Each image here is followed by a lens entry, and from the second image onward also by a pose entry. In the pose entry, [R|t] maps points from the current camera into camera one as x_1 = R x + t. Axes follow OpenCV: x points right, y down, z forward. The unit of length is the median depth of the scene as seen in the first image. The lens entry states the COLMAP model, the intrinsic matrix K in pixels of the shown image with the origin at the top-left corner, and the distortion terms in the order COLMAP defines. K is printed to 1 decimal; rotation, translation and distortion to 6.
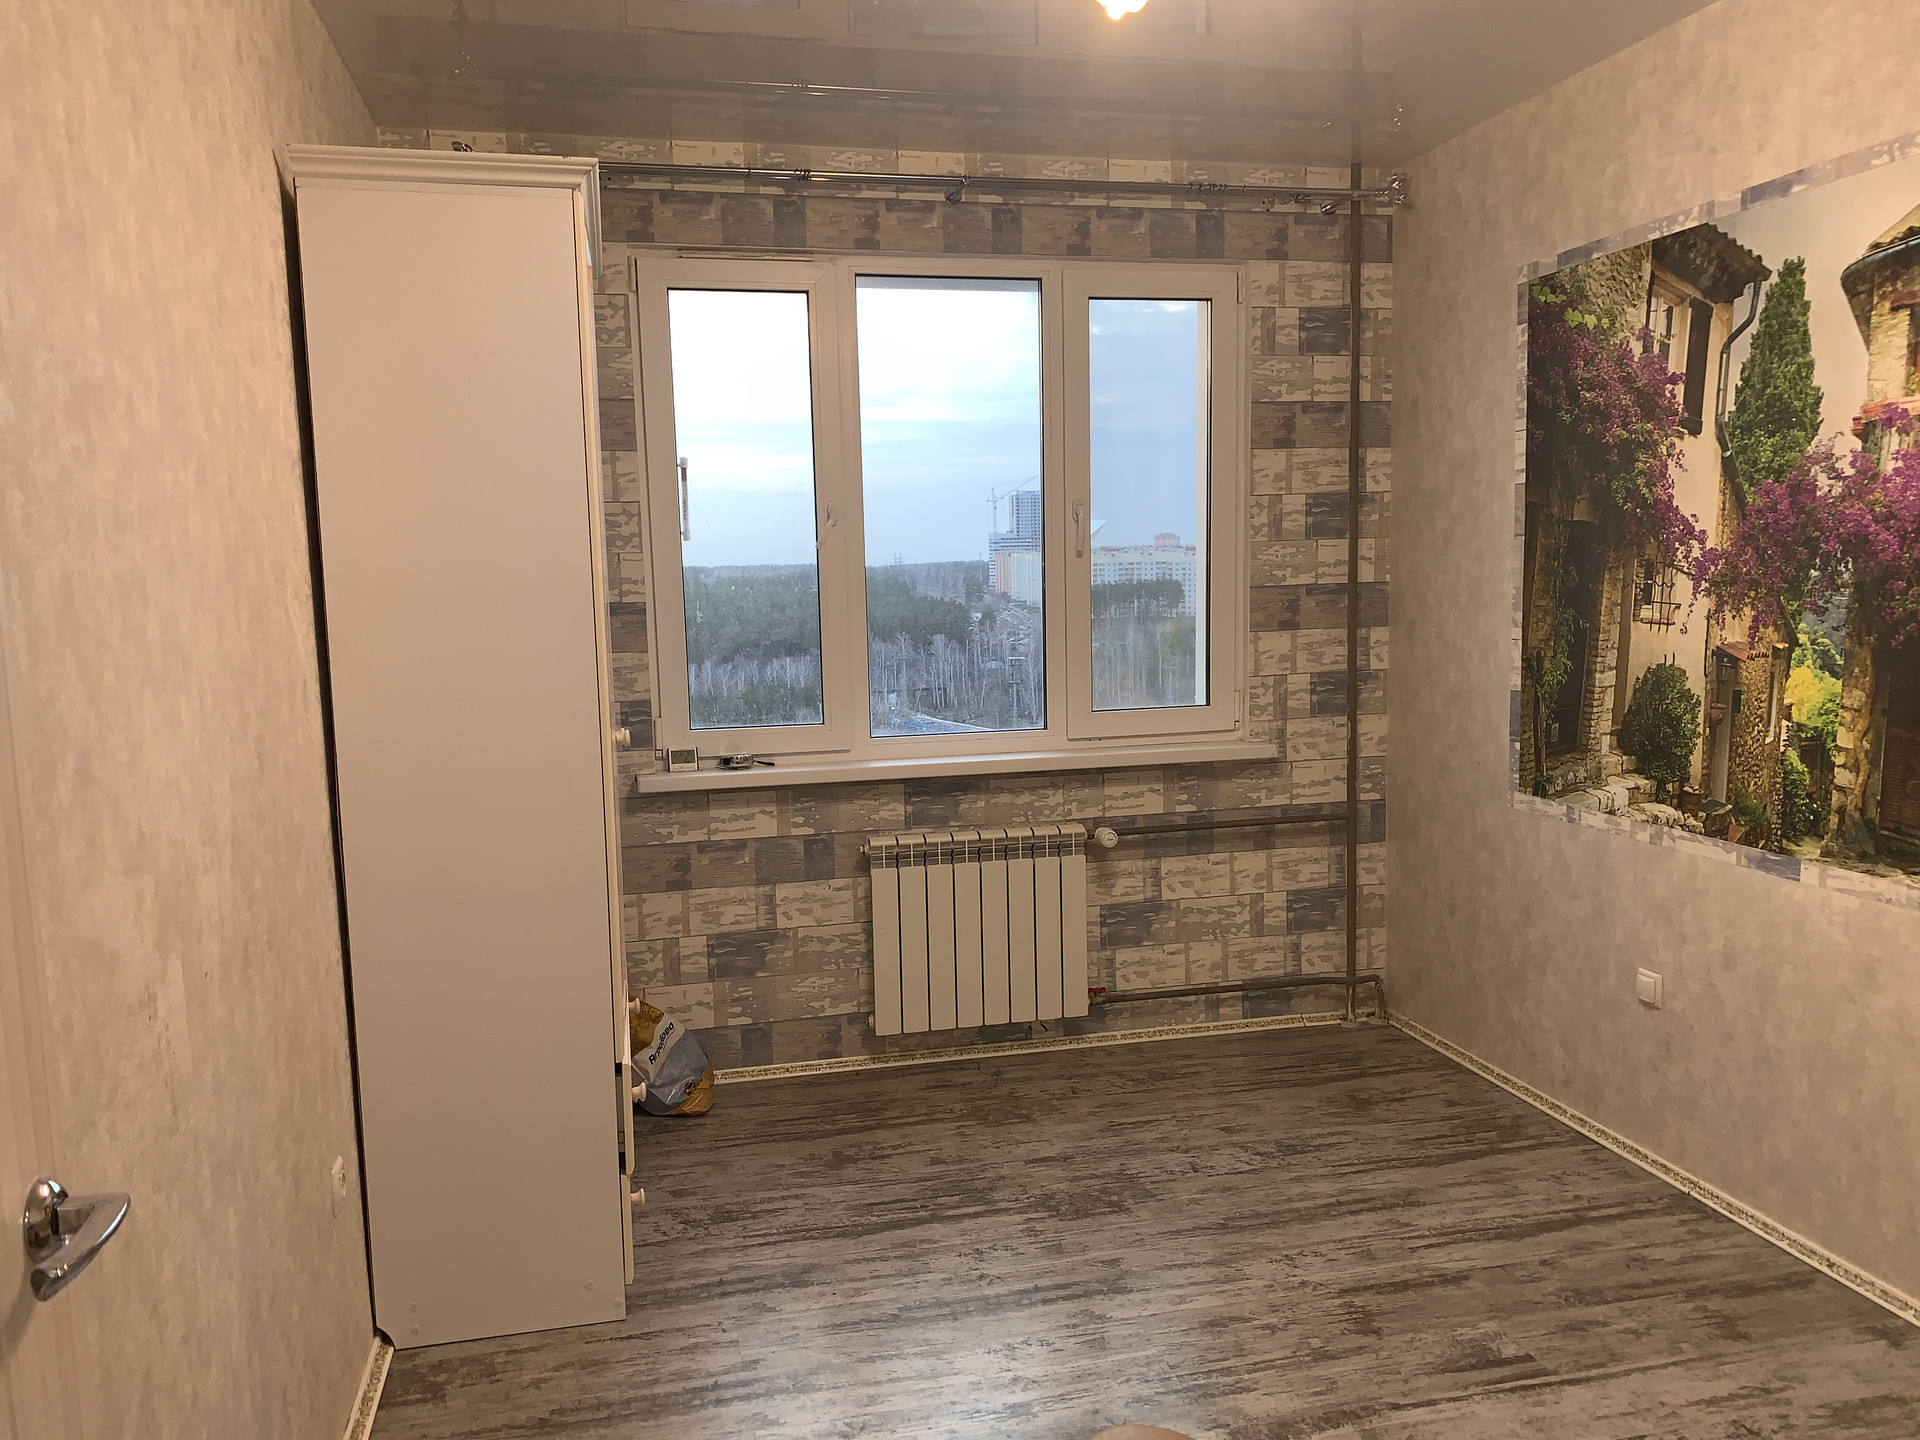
lens RADIAL K [[1479.8, 0, 953.9], [0, 1479.8, 722.4], [0, 0, 1]] dist [0.017325, -0.015730]
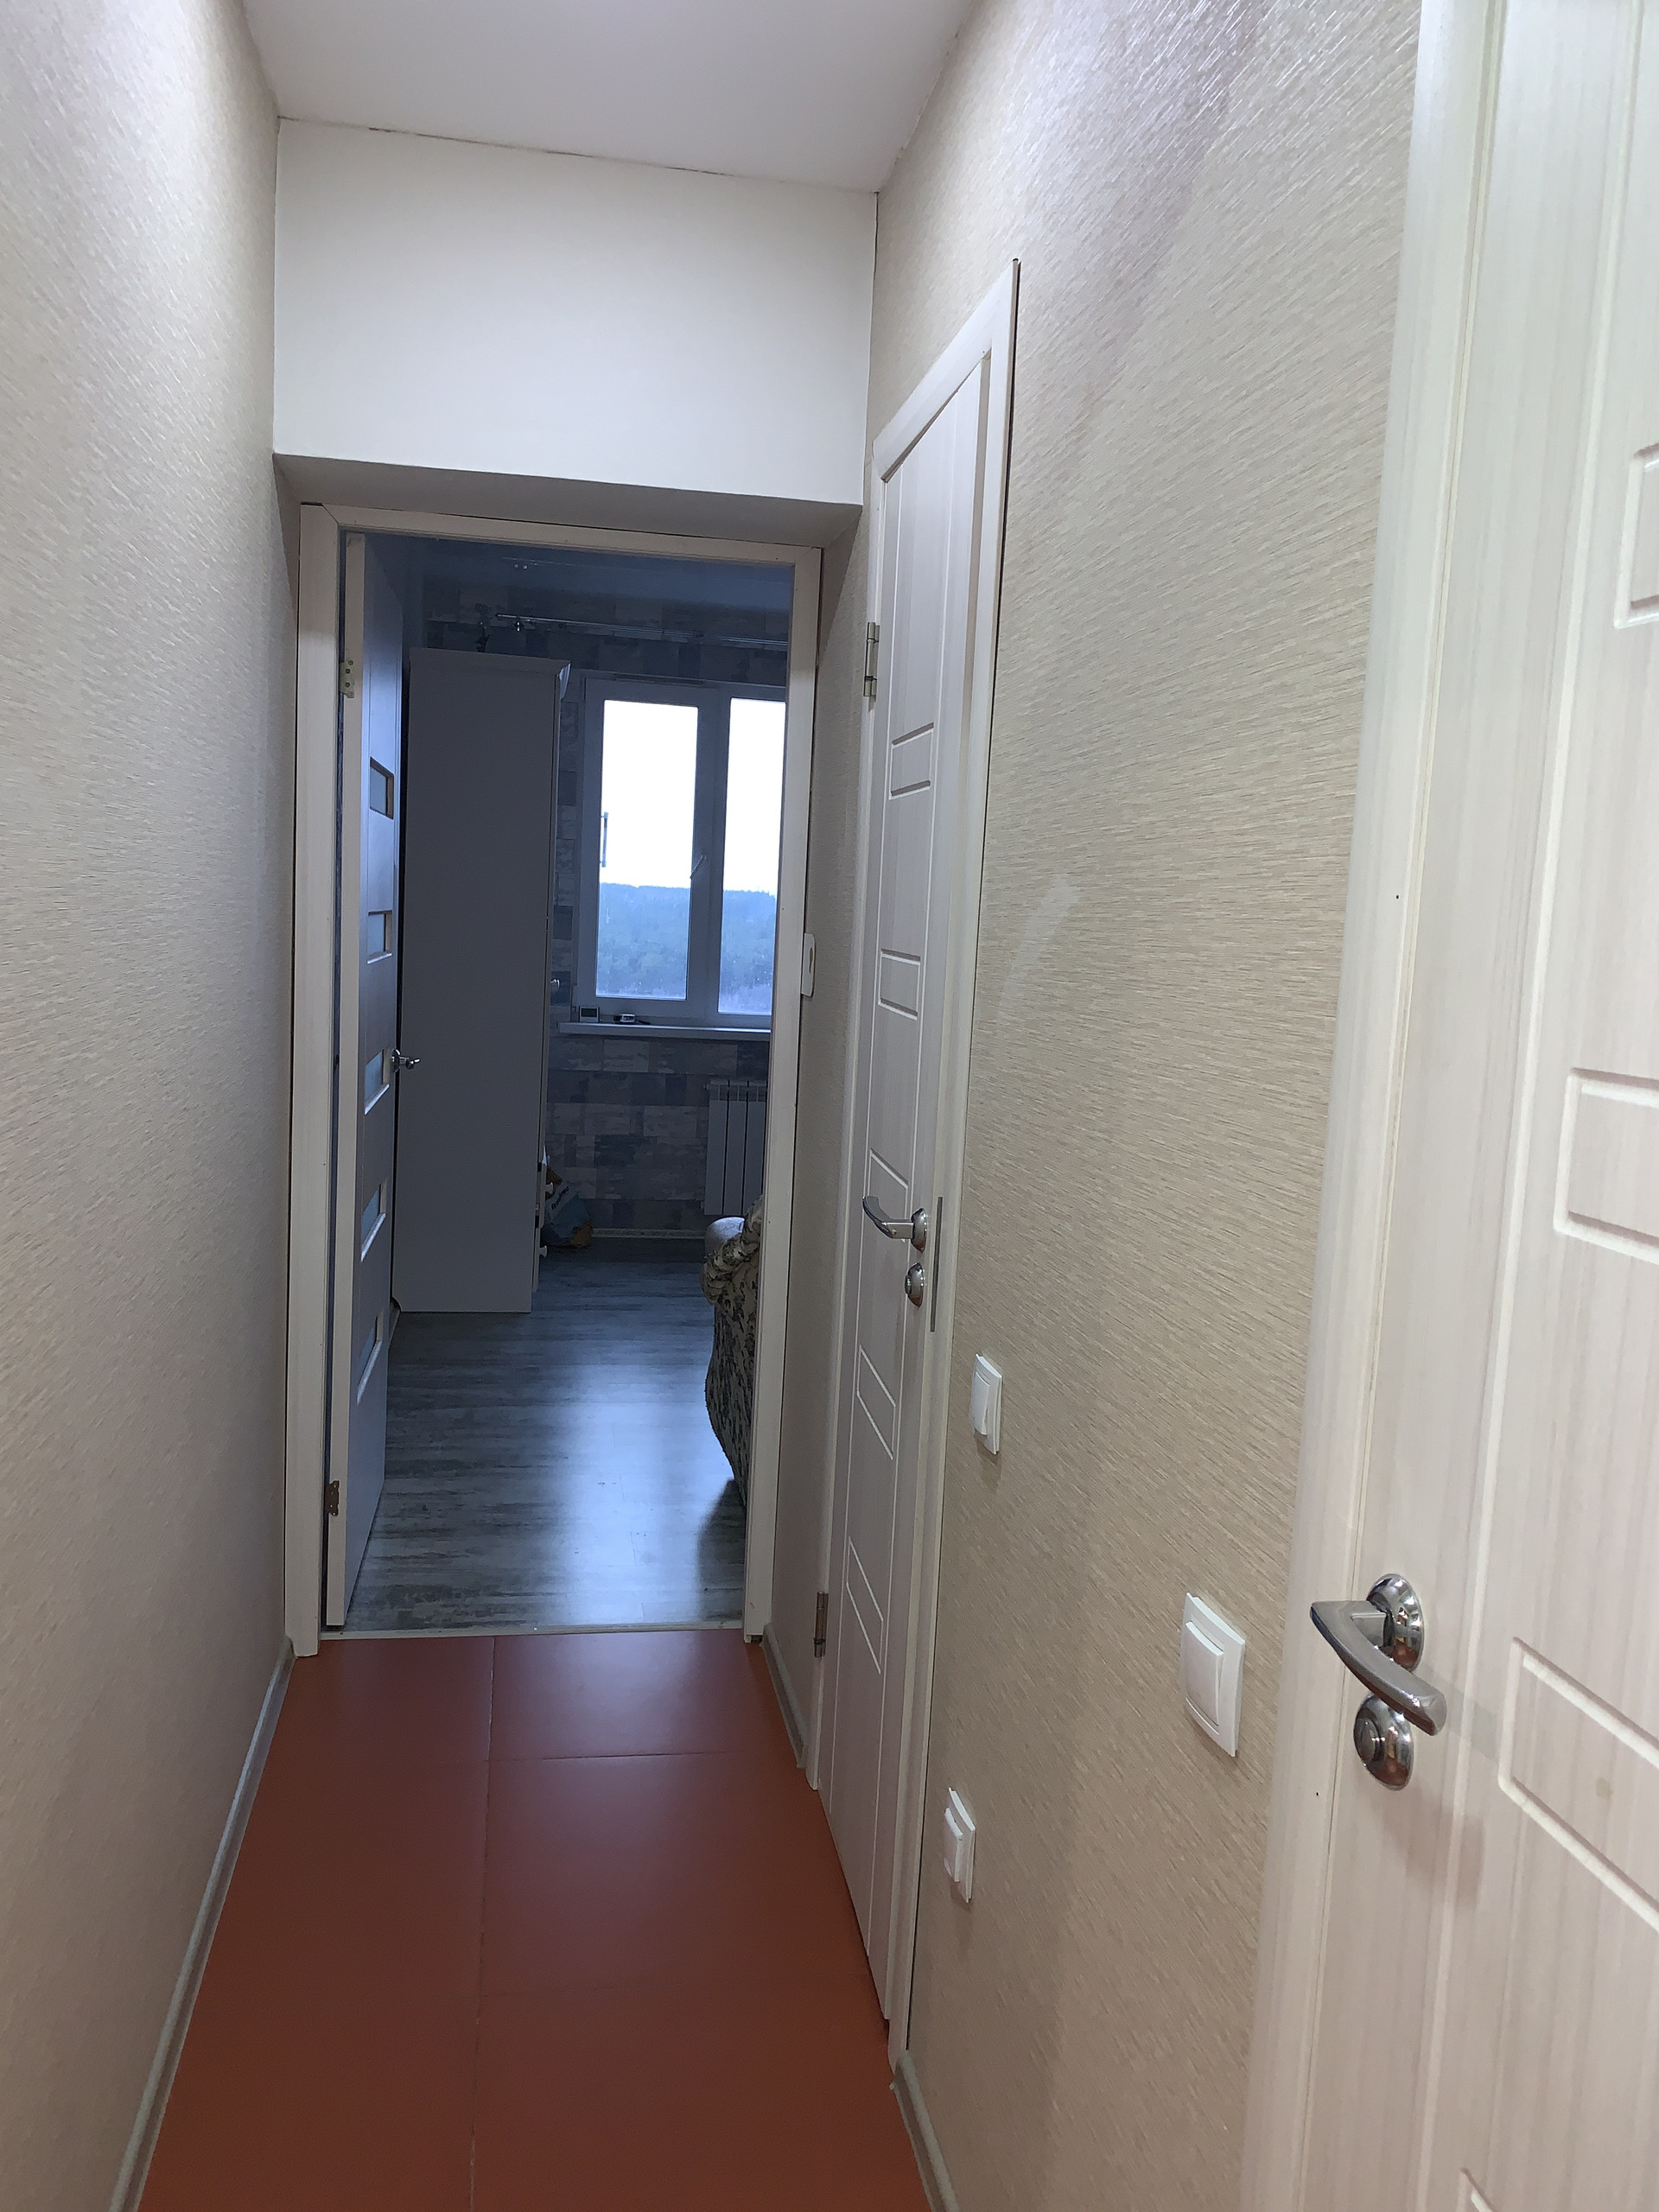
lens RADIAL K [[1704.9, 0, 837.6], [0, 1704.9, 1105.8], [0, 0, 1]] dist [0.017325, -0.015730]
pose [[0.996132, 0.080495, -0.035234, 0.131695], [-0.080459, 0.996755, 0.002443, 0.090641], [0.035316, 0.000401, 0.999376, -0.693409]]
